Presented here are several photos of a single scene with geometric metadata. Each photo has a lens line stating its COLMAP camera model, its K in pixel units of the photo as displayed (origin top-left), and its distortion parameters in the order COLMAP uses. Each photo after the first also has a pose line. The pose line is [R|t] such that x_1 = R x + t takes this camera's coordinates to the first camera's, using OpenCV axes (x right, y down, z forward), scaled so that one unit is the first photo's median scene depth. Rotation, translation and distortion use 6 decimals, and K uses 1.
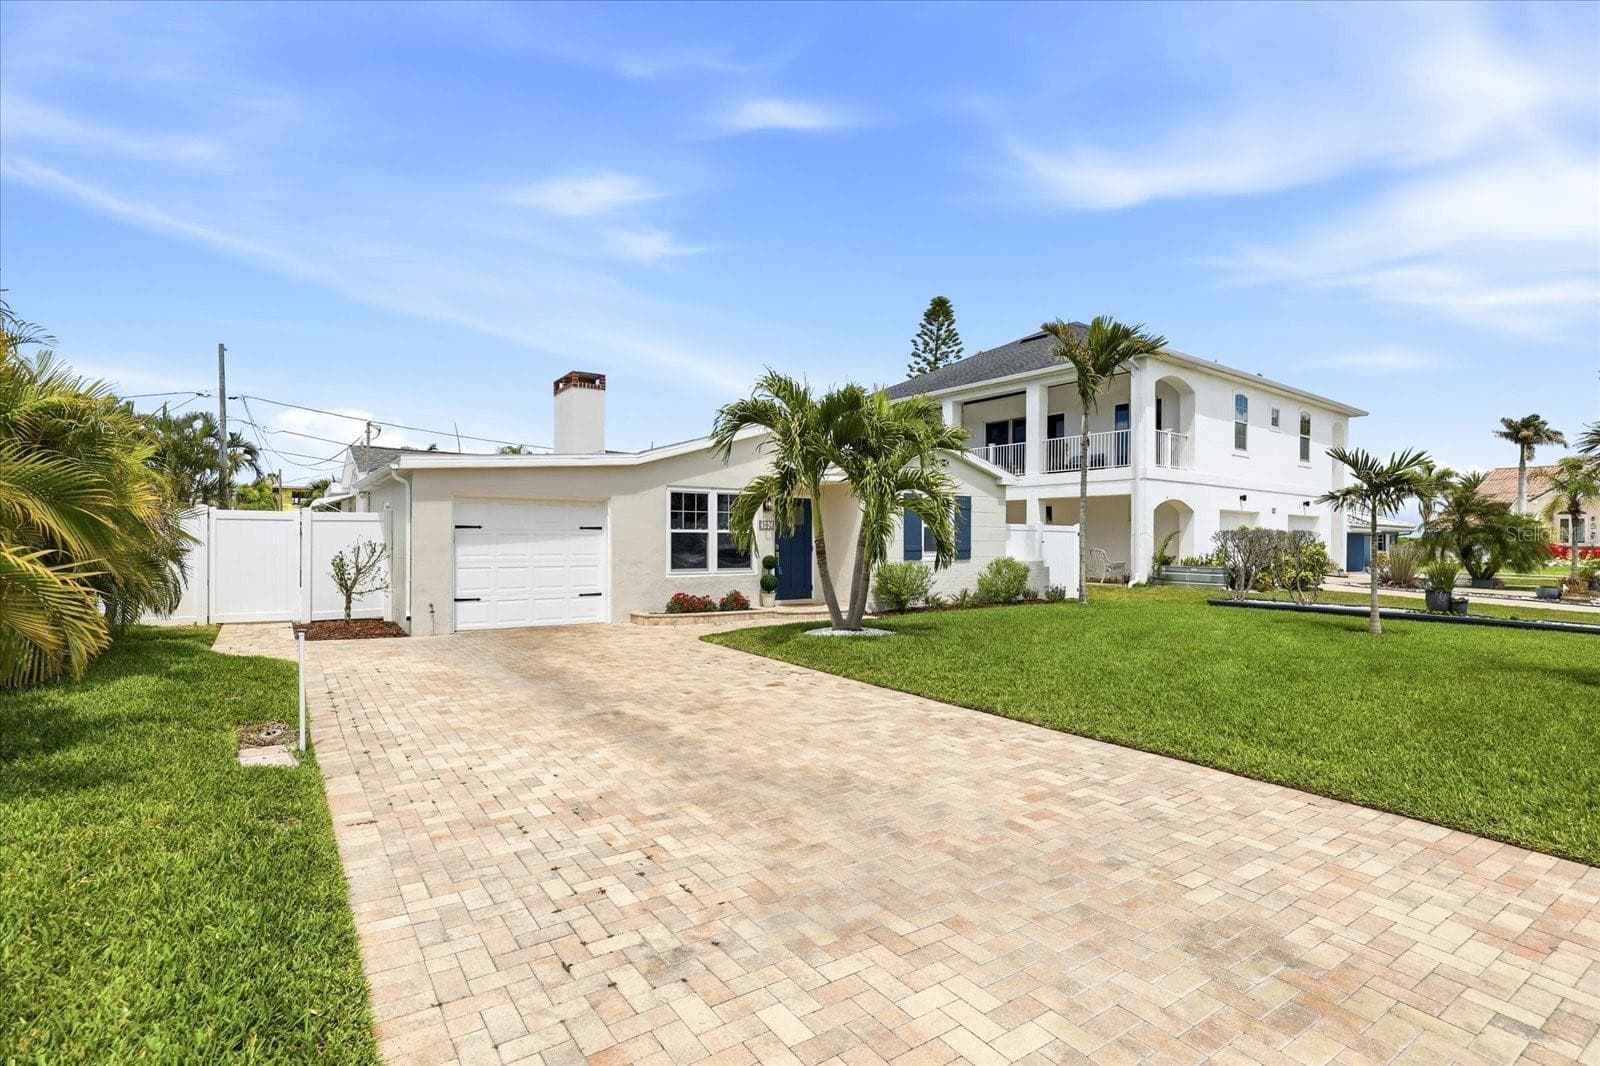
lens RADIAL K [[772.2, 0, 812.1], [0, 772.2, 545.1], [0, 0, 1]] dist [-0.017778, 0.001135]
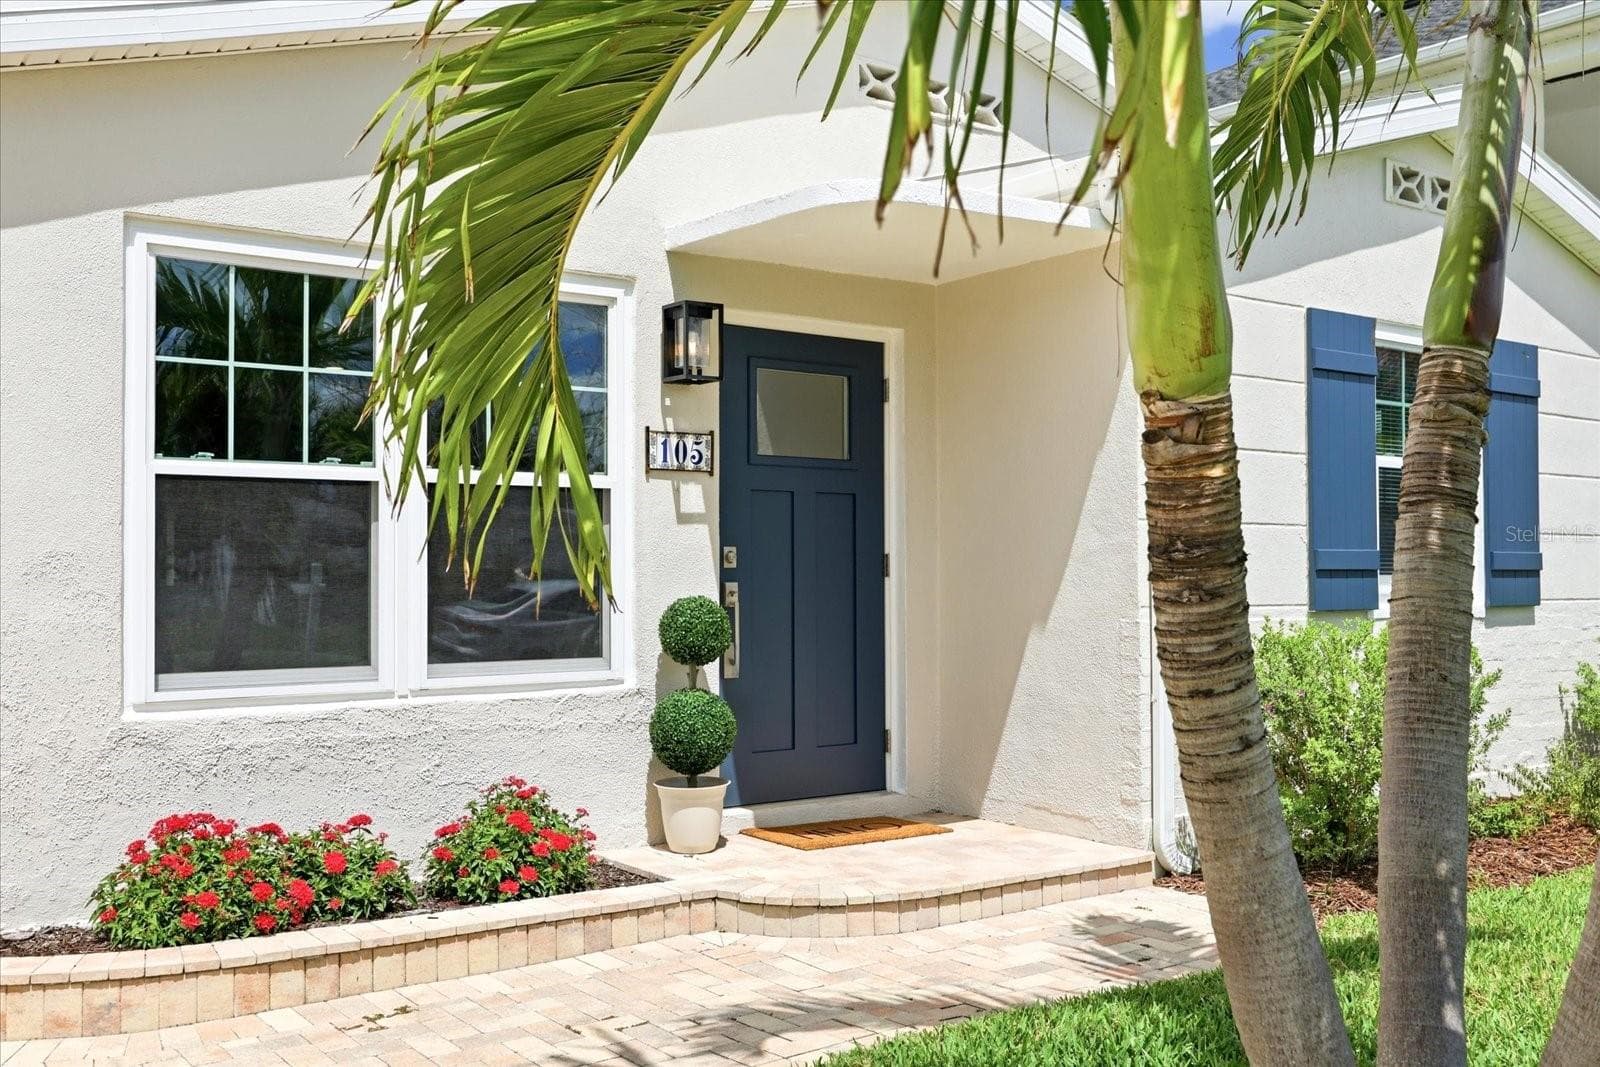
lens RADIAL K [[1557.4, 0, 846.5], [0, 1557.4, 534.4], [0, 0, 1]] dist [-0.005891, -0.000014]
pose [[0.998822, -0.006437, 0.048094, -0.057062], [0.007978, 0.999458, -0.031933, 0.016921], [-0.047862, 0.032279, 0.998332, 0.955274]]
